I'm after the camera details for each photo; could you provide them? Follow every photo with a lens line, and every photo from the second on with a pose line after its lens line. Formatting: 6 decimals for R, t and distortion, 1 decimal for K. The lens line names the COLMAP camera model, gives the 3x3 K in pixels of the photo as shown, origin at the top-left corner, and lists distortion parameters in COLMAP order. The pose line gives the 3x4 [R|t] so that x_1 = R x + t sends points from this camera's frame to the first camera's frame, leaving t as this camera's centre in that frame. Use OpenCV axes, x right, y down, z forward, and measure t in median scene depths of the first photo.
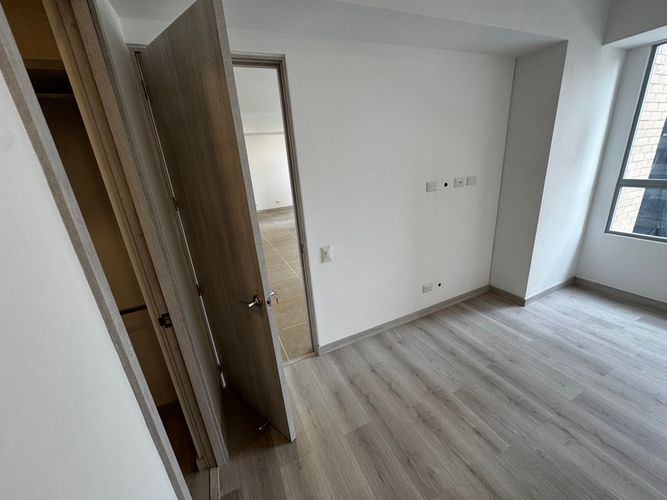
lens RADIAL K [[267.9, 0, 334.7], [0, 267.9, 247.8], [0, 0, 1]] dist [-0.003707, 0.000199]
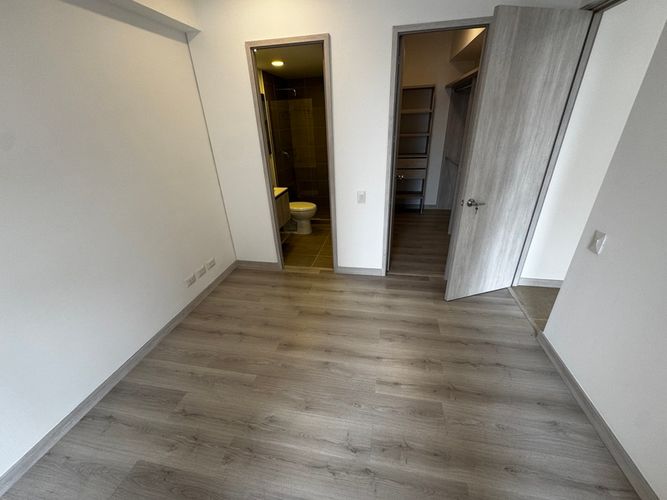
lens RADIAL K [[267.9, 0, 332.9], [0, 267.9, 247.2], [0, 0, 1]] dist [-0.003707, 0.000199]
pose [[-0.577009, 0.437072, -0.689949, 0.906620], [-0.181066, 0.755285, 0.629888, -0.300194], [0.796415, 0.488377, -0.356667, 0.677402]]
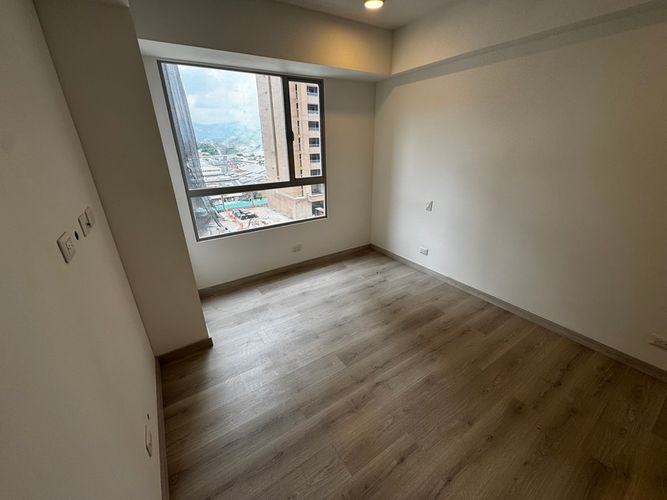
lens RADIAL K [[267.9, 0, 333.0], [0, 267.9, 243.5], [0, 0, 1]] dist [-0.003707, 0.000199]
pose [[-0.144327, -0.267807, 0.952601, -0.076822], [0.343509, 0.889254, 0.302043, -0.242716], [-0.927993, 0.370820, -0.036350, 0.728881]]
